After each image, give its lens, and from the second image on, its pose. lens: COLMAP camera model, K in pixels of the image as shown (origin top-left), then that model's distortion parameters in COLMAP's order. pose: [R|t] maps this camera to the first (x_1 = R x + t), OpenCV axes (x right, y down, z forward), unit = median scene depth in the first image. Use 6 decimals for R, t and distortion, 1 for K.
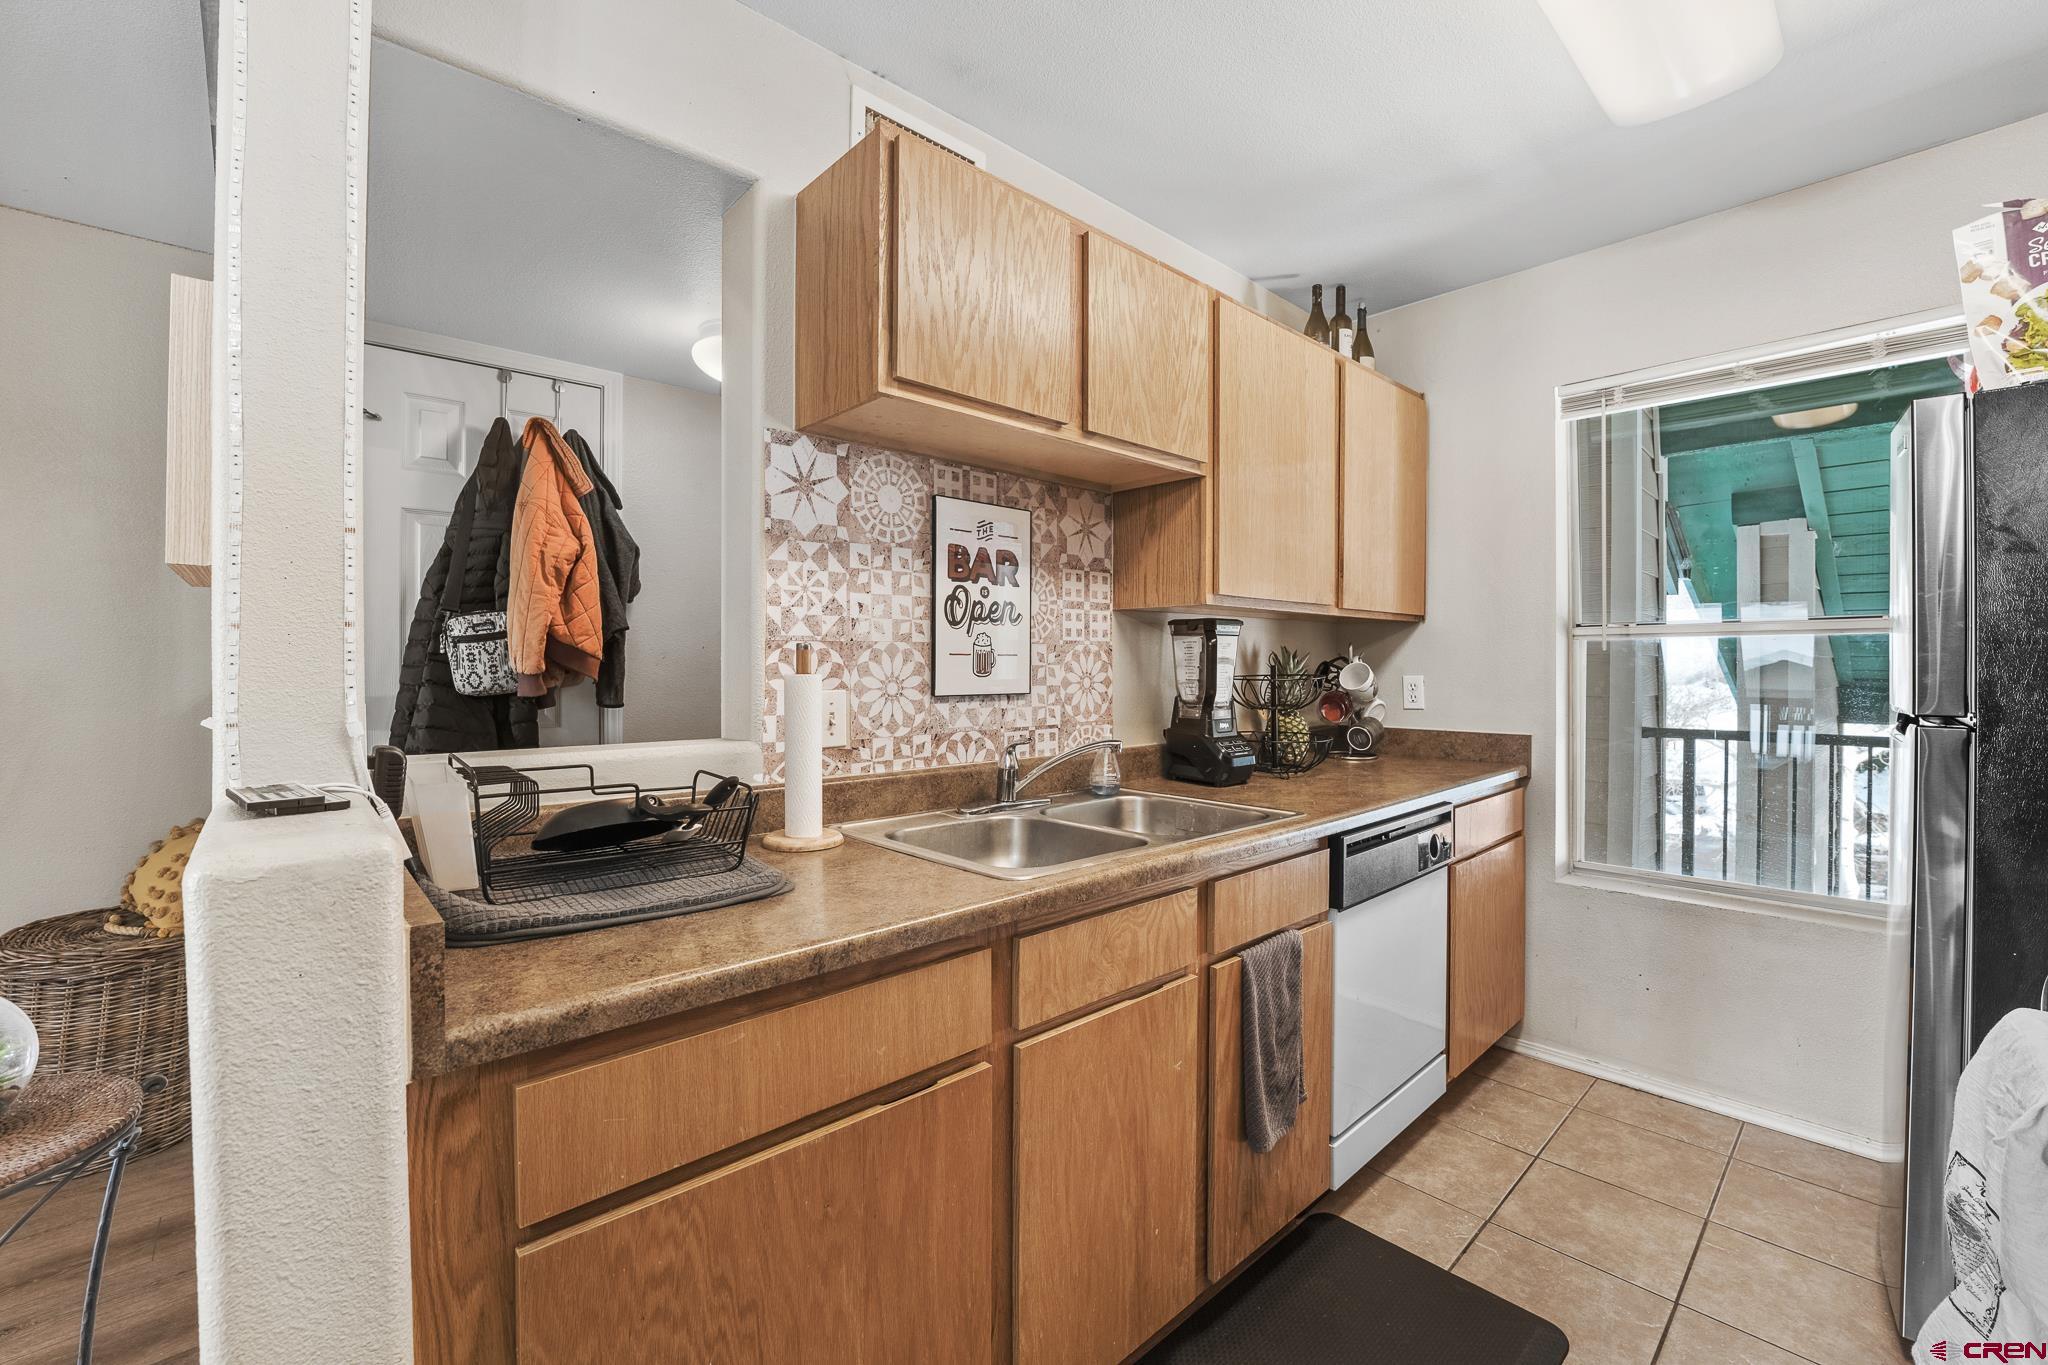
lens RADIAL K [[843.5, 0, 1045.0], [0, 843.5, 659.6], [0, 0, 1]] dist [-0.028565, 0.004494]
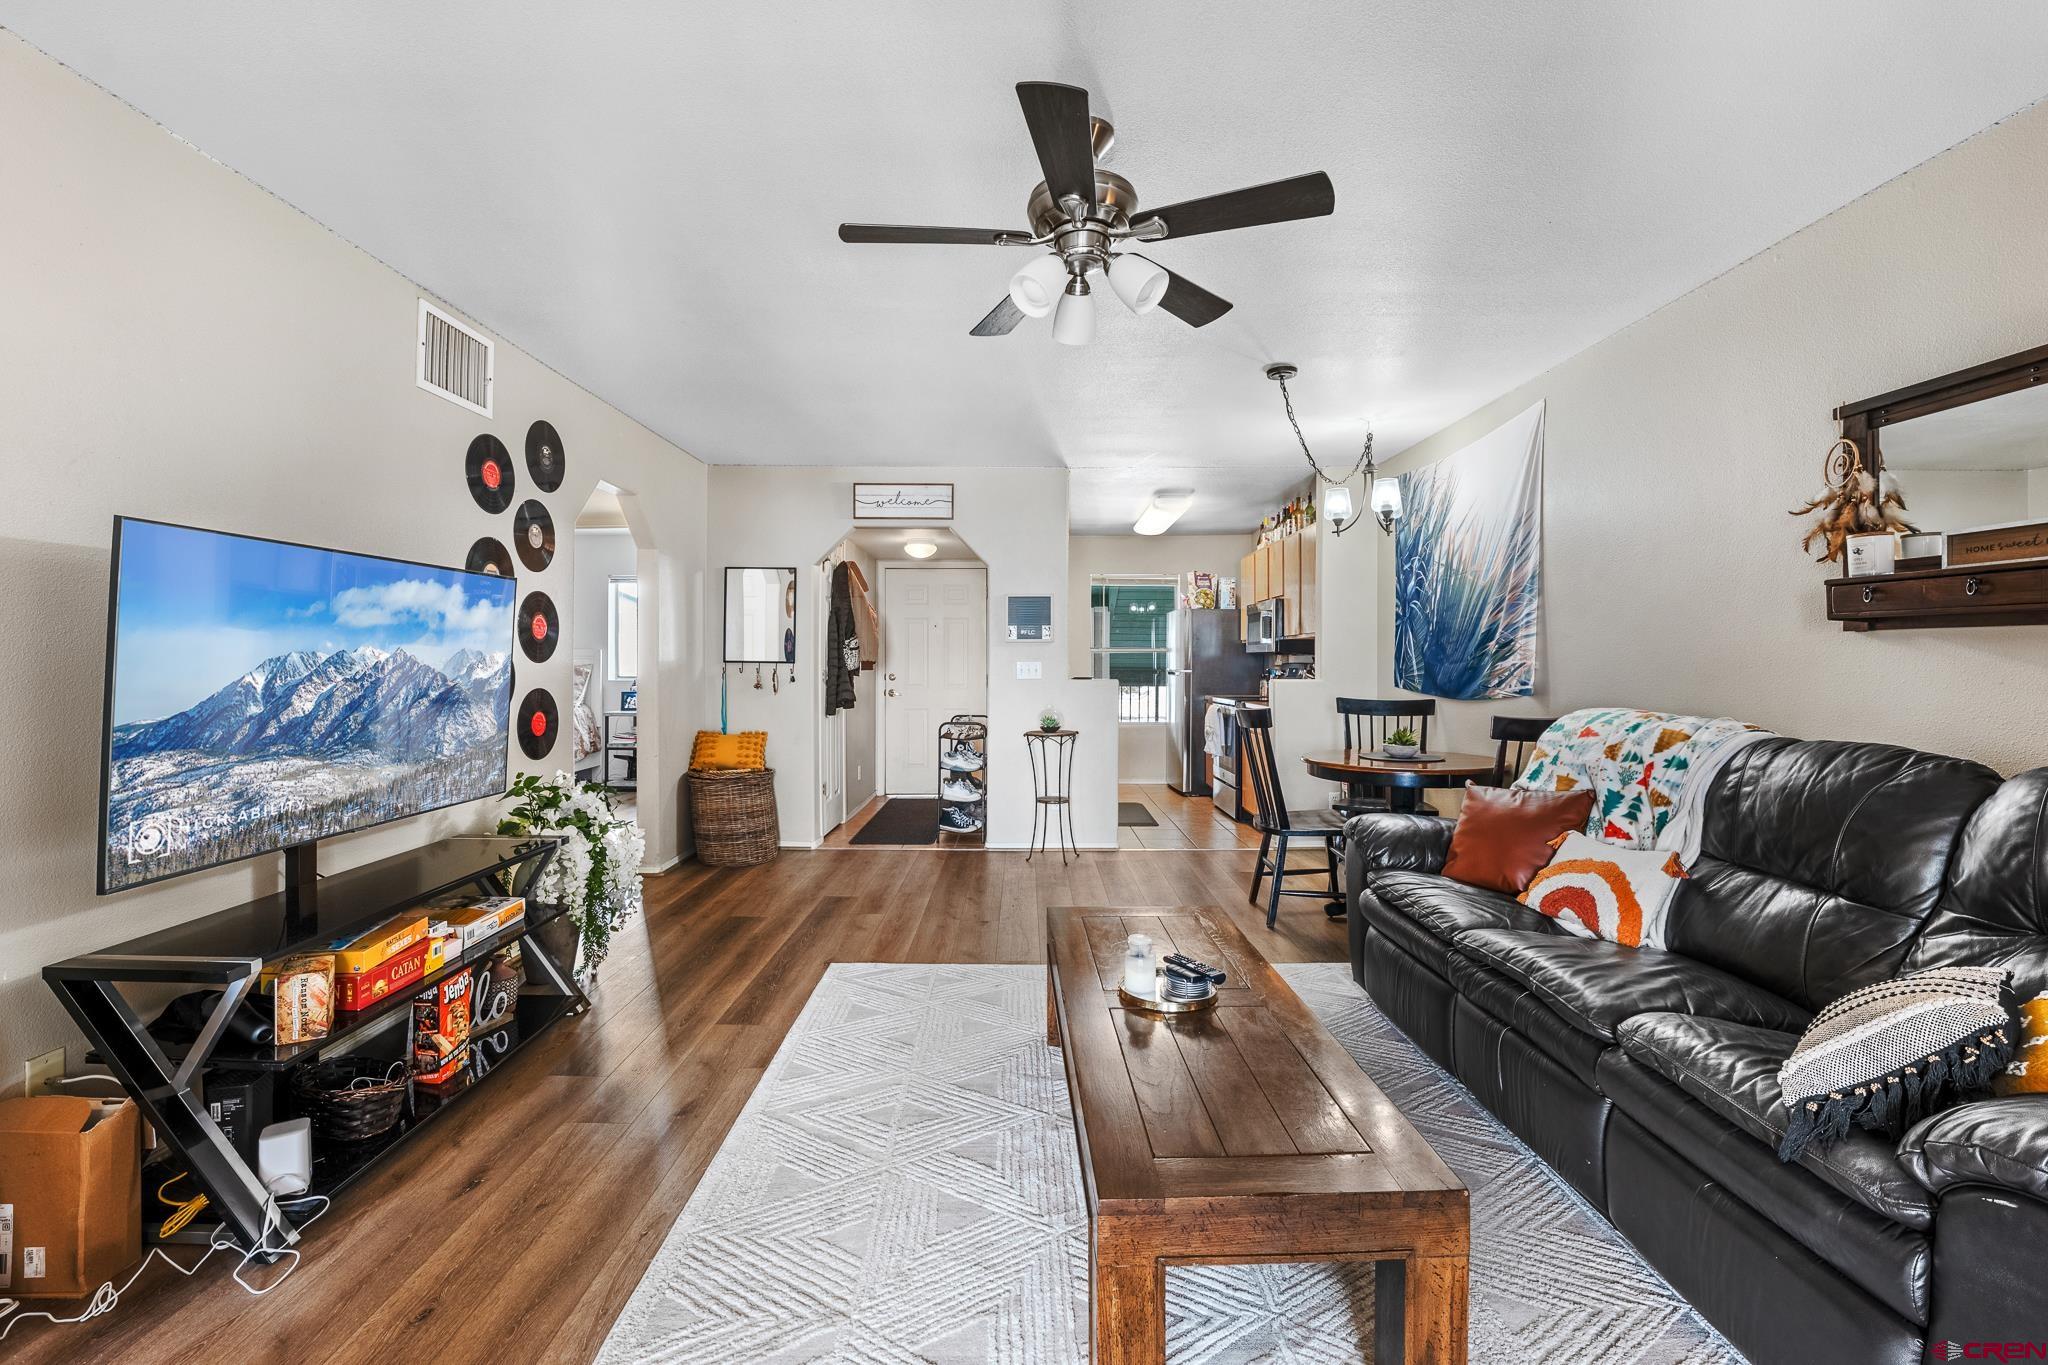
lens RADIAL K [[822.4, 0, 1050.3], [0, 822.4, 658.3], [0, 0, 1]] dist [-0.029687, 0.007819]
pose [[0.663945, 0.005502, 0.747761, -2.666386], [-0.007306, 0.999973, -0.000871, 0.006470], [-0.747746, -0.004884, 0.663967, -1.427416]]
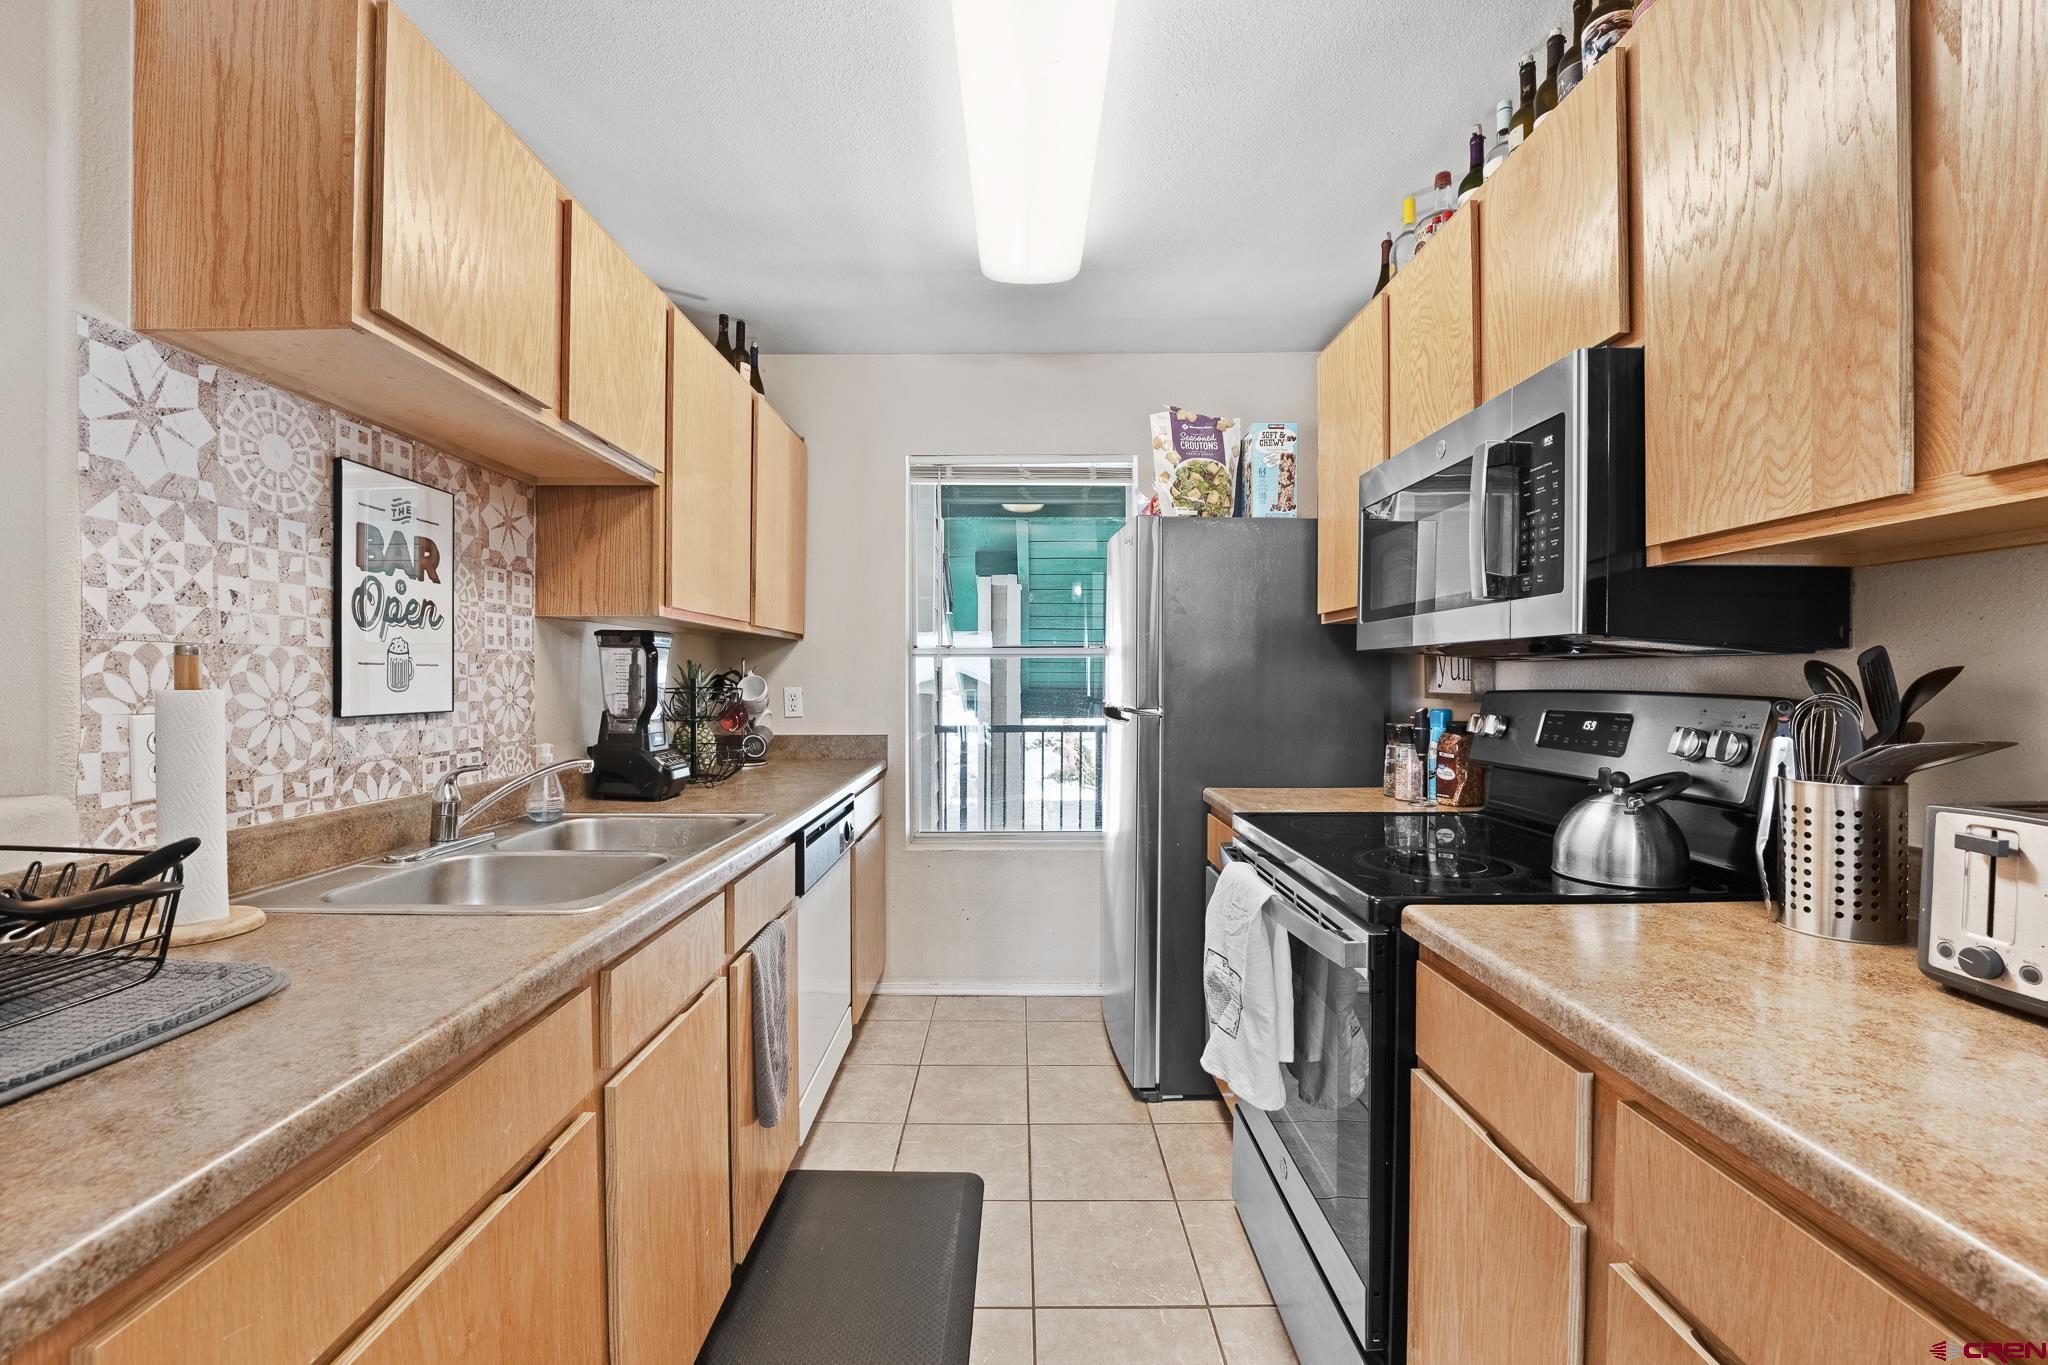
lens RADIAL K [[824.4, 0, 1024.0], [0, 824.4, 682.5], [0, 0, 1]] dist [-0.024482, 0.000570]
pose [[0.684938, -0.003626, 0.728592, -0.234540], [-0.004595, 0.999946, 0.009296, 0.001525], [-0.728587, -0.009715, 0.684885, 0.031415]]
